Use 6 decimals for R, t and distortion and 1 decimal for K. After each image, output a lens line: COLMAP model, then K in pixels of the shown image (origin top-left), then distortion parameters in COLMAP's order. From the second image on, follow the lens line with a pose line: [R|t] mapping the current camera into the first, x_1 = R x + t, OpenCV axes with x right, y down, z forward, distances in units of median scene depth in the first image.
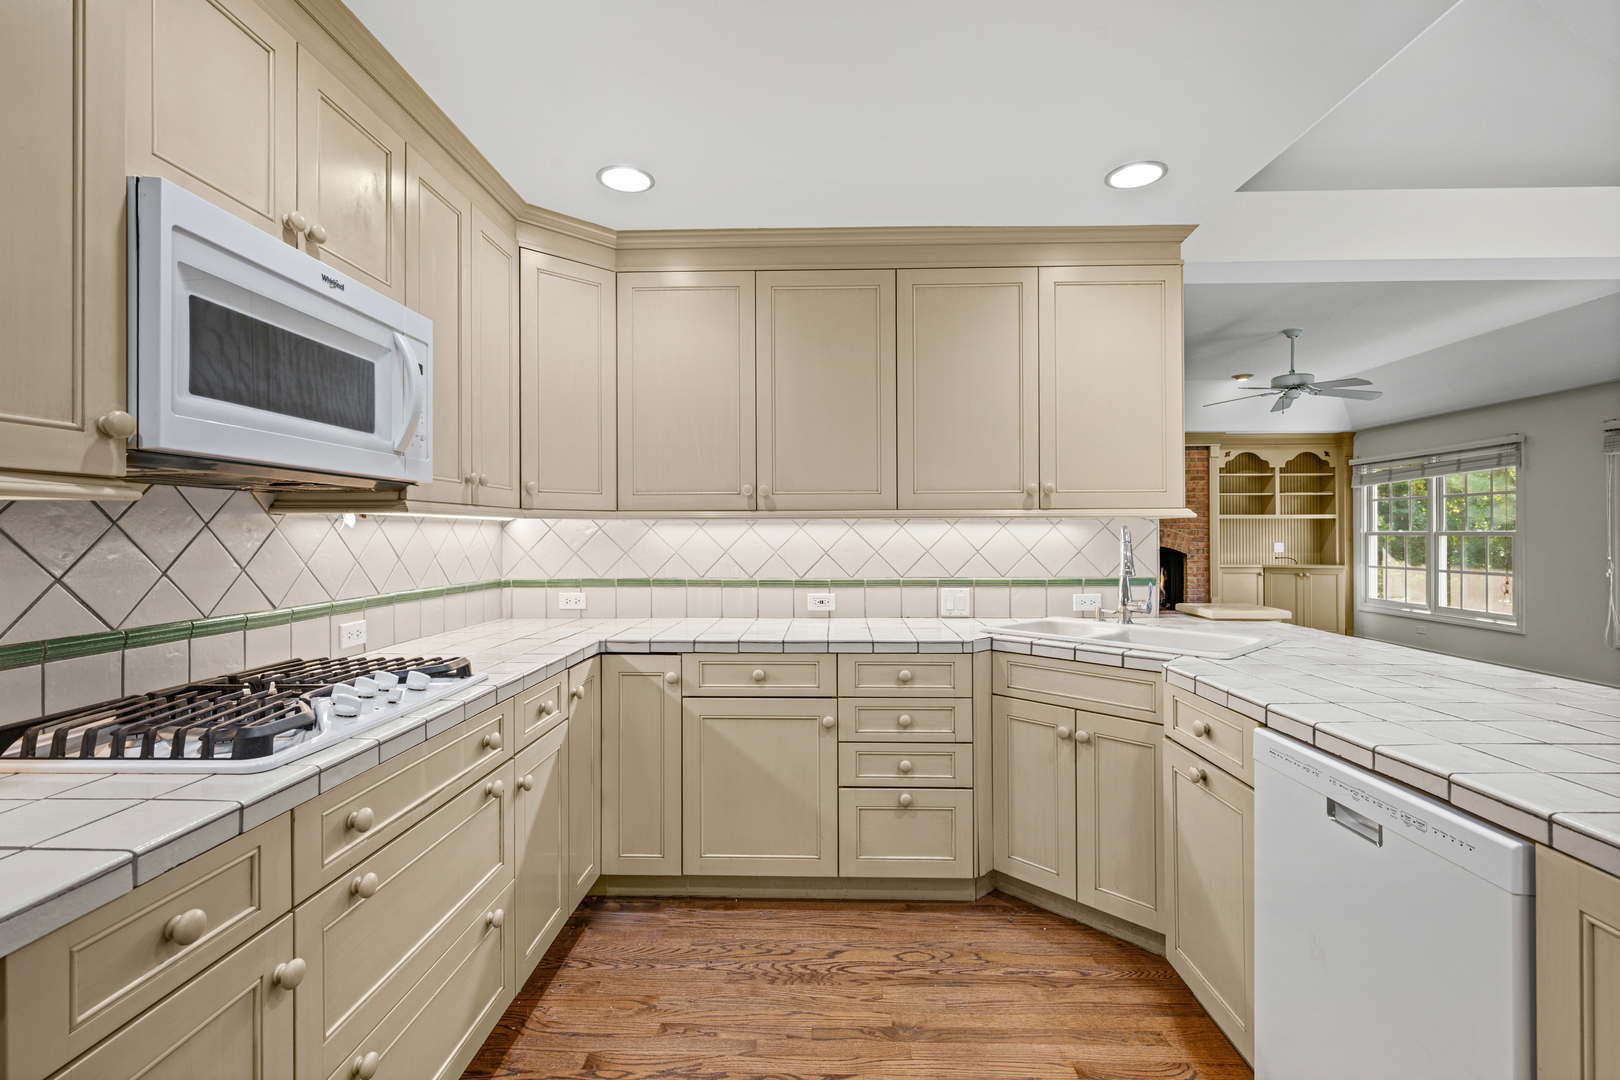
lens RADIAL K [[741.6, 0, 811.8], [0, 741.6, 526.9], [0, 0, 1]] dist [0.014677, 0.000173]
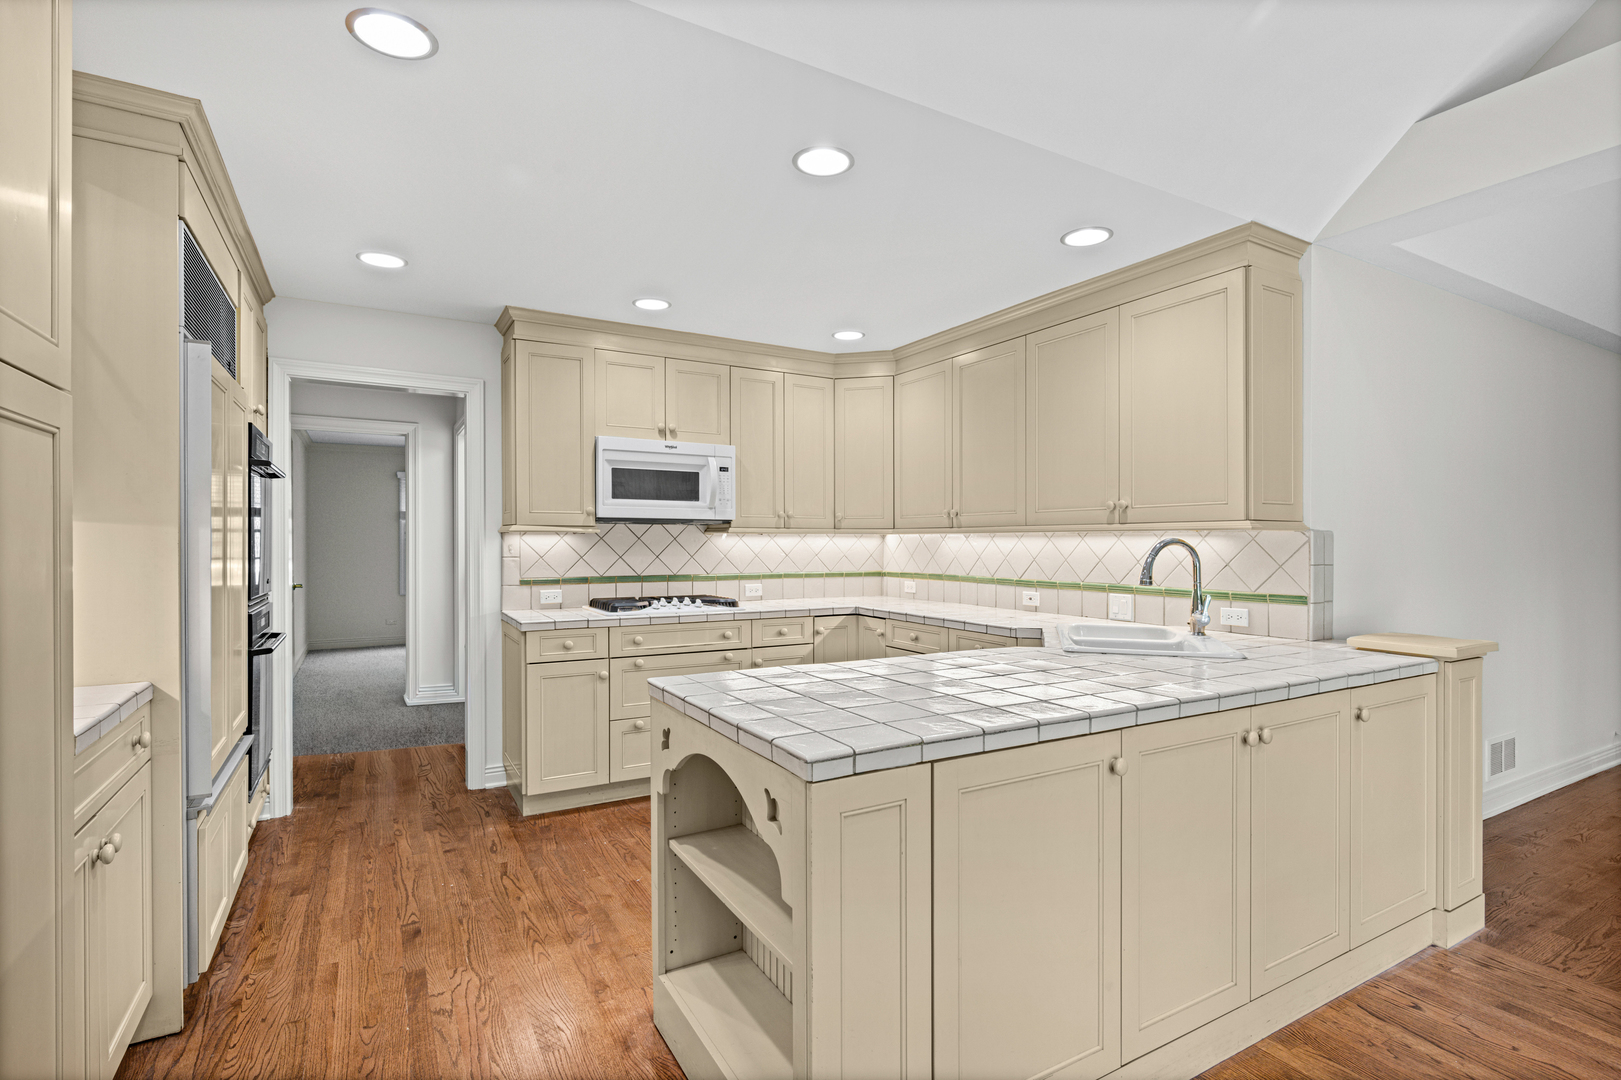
lens RADIAL K [[771.4, 0, 811.8], [0, 771.4, 544.8], [0, 0, 1]] dist [-0.000279, -0.000012]
pose [[0.518631, 0.007986, -0.854961, 1.057635], [0.003136, 0.999932, 0.011243, -0.006369], [0.854992, -0.008512, 0.518571, 0.007093]]
